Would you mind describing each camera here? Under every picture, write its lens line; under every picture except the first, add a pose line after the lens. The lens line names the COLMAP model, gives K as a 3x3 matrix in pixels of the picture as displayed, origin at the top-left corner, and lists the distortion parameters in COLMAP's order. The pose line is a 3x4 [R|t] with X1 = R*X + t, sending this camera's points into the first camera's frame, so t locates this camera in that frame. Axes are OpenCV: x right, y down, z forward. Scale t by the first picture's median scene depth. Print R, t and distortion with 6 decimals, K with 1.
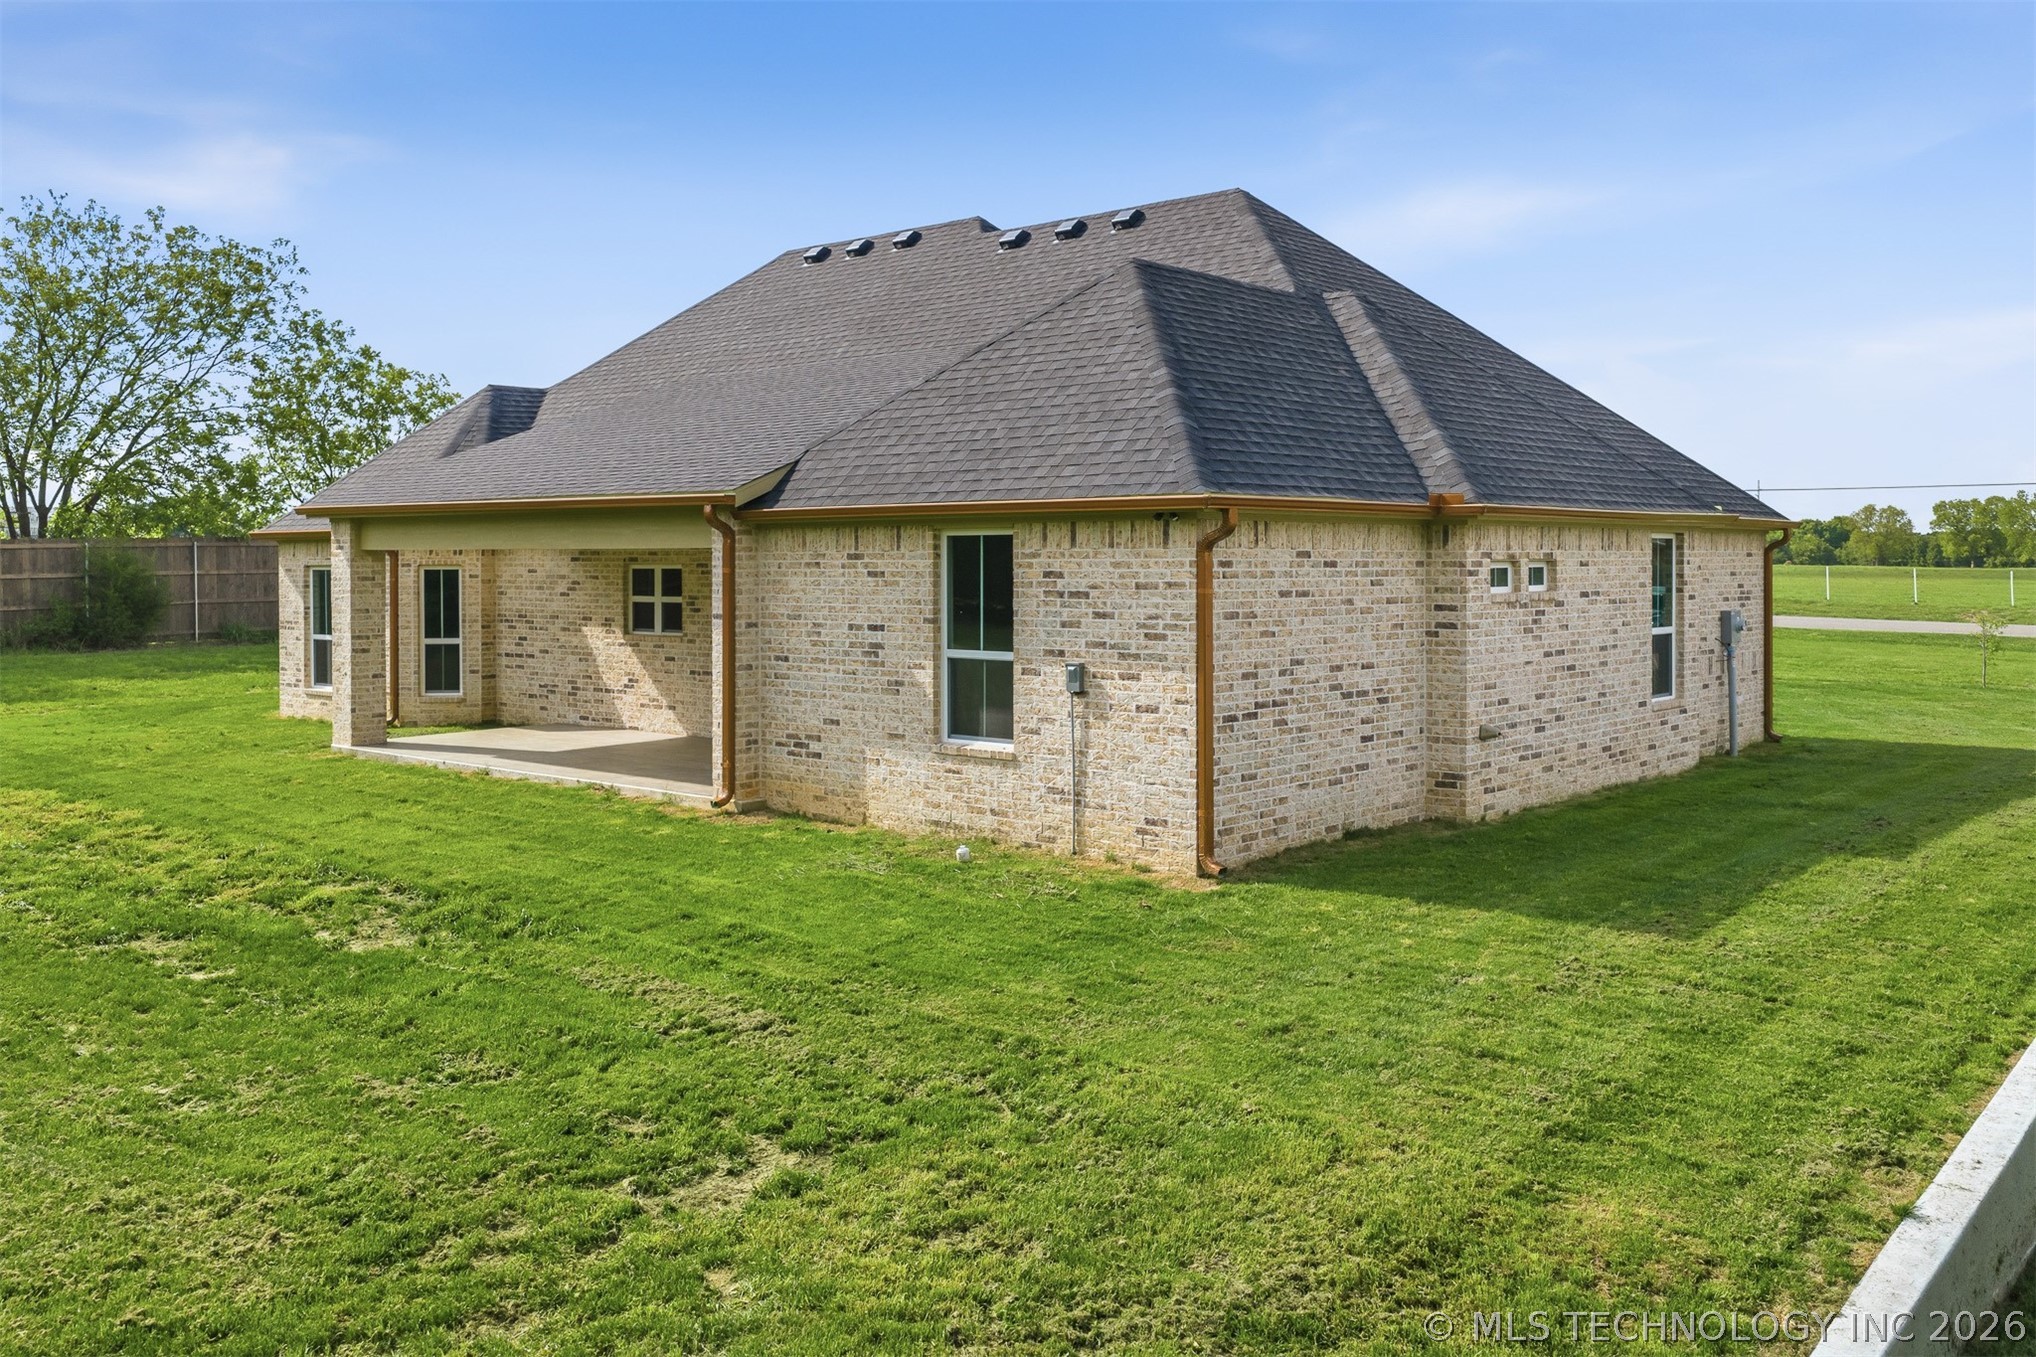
lens RADIAL K [[1713.5, 0, 1018.0], [0, 1713.5, 678.5], [0, 0, 1]] dist [0.005921, -0.001394]
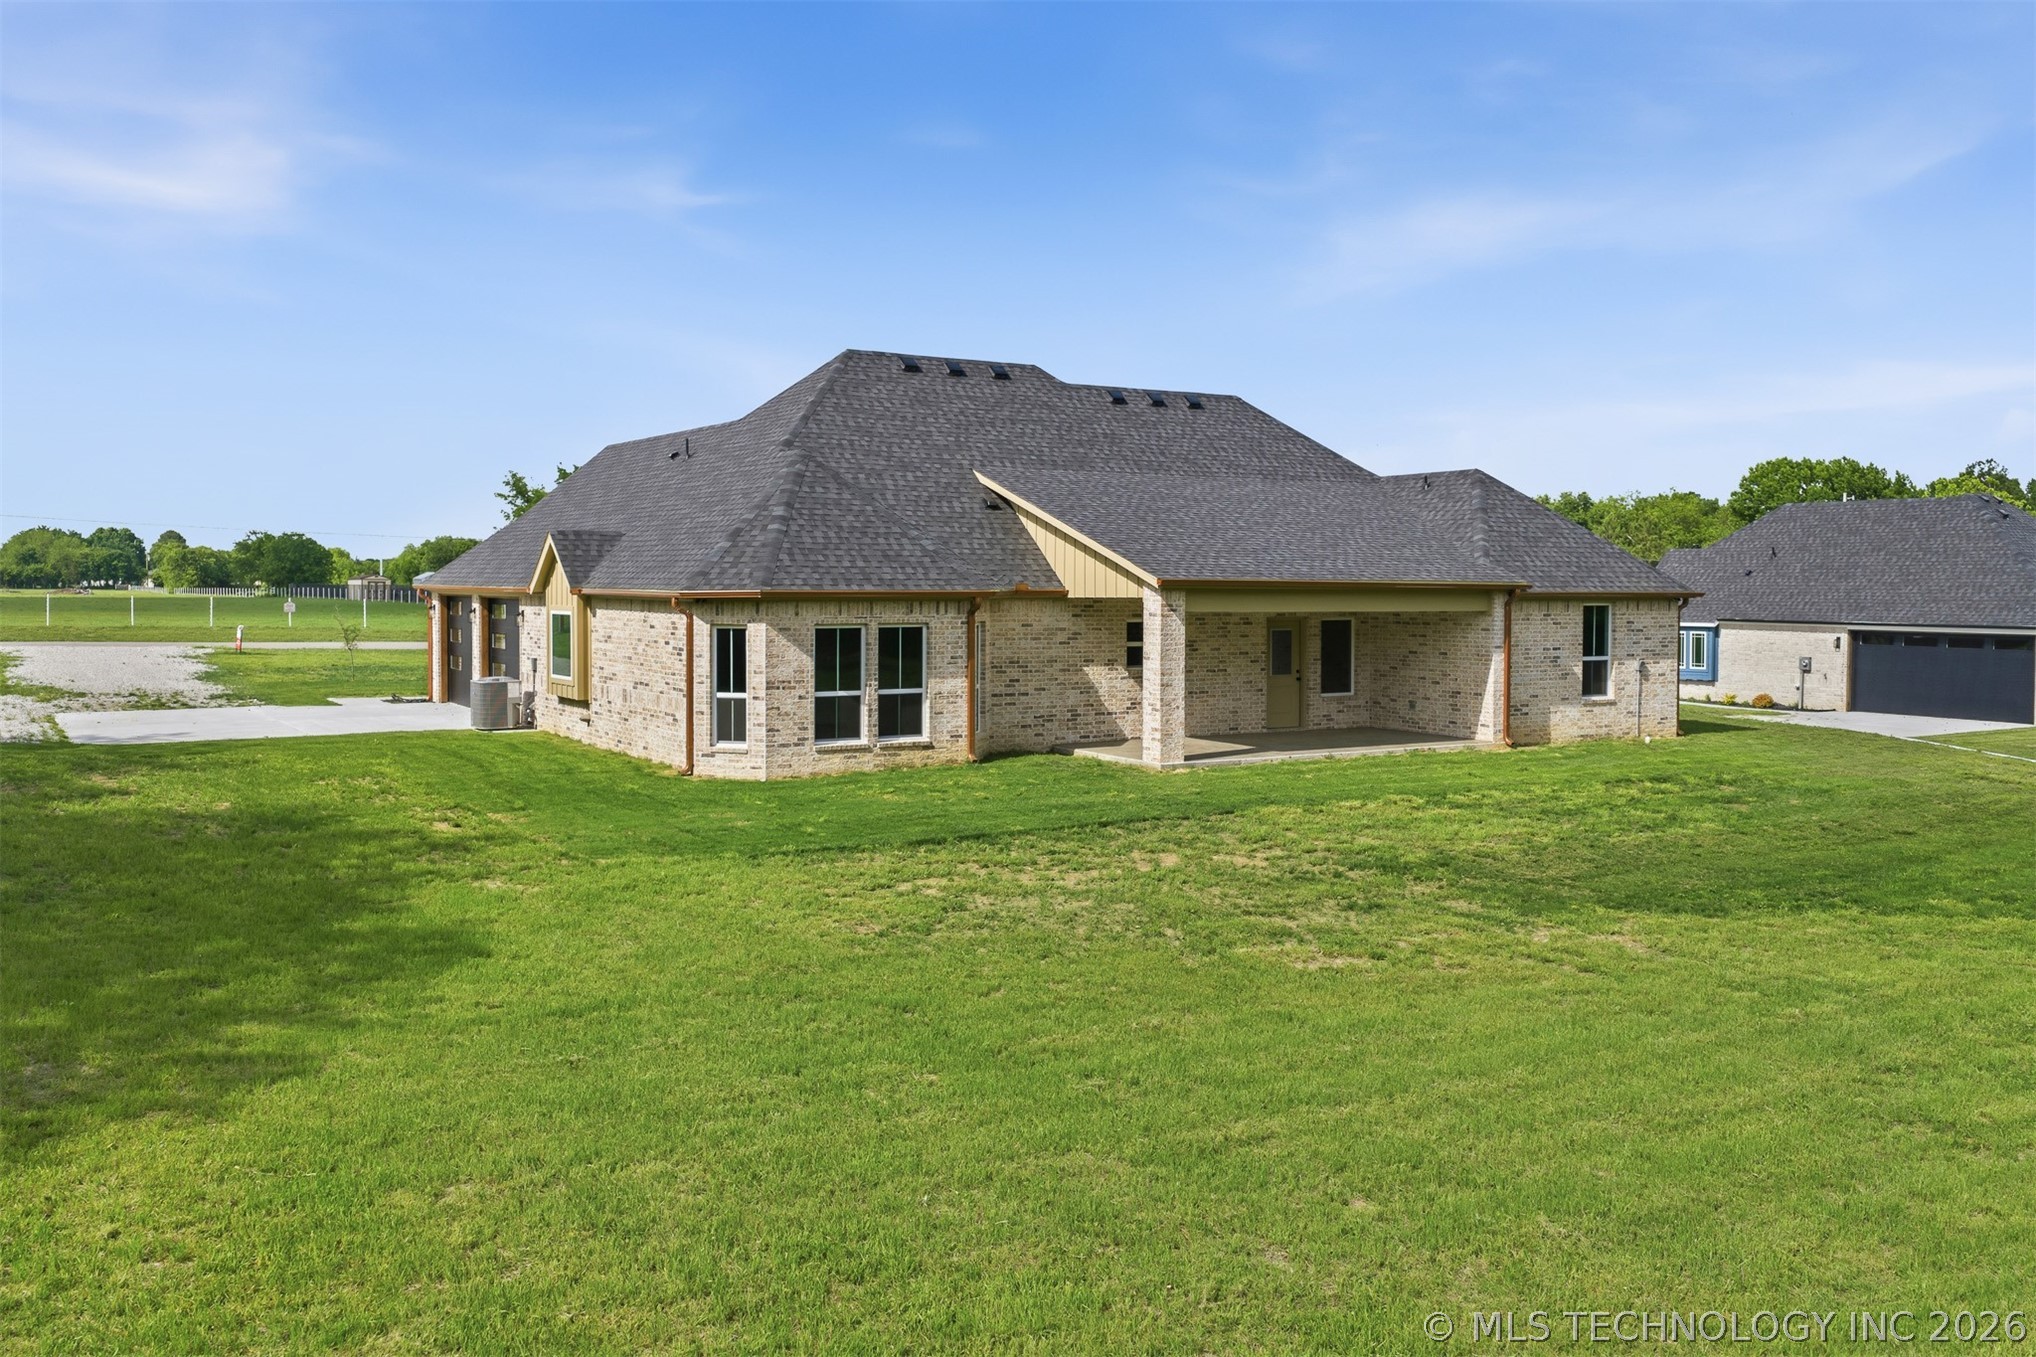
lens RADIAL K [[1713.5, 0, 1018.0], [0, 1713.5, 678.5], [0, 0, 1]] dist [0.005921, -0.001394]
pose [[0.302499, -0.044988, 0.952087, -2.270449], [0.061260, 0.997738, 0.027682, -0.091205], [-0.951179, 0.049951, 0.304571, 0.973780]]
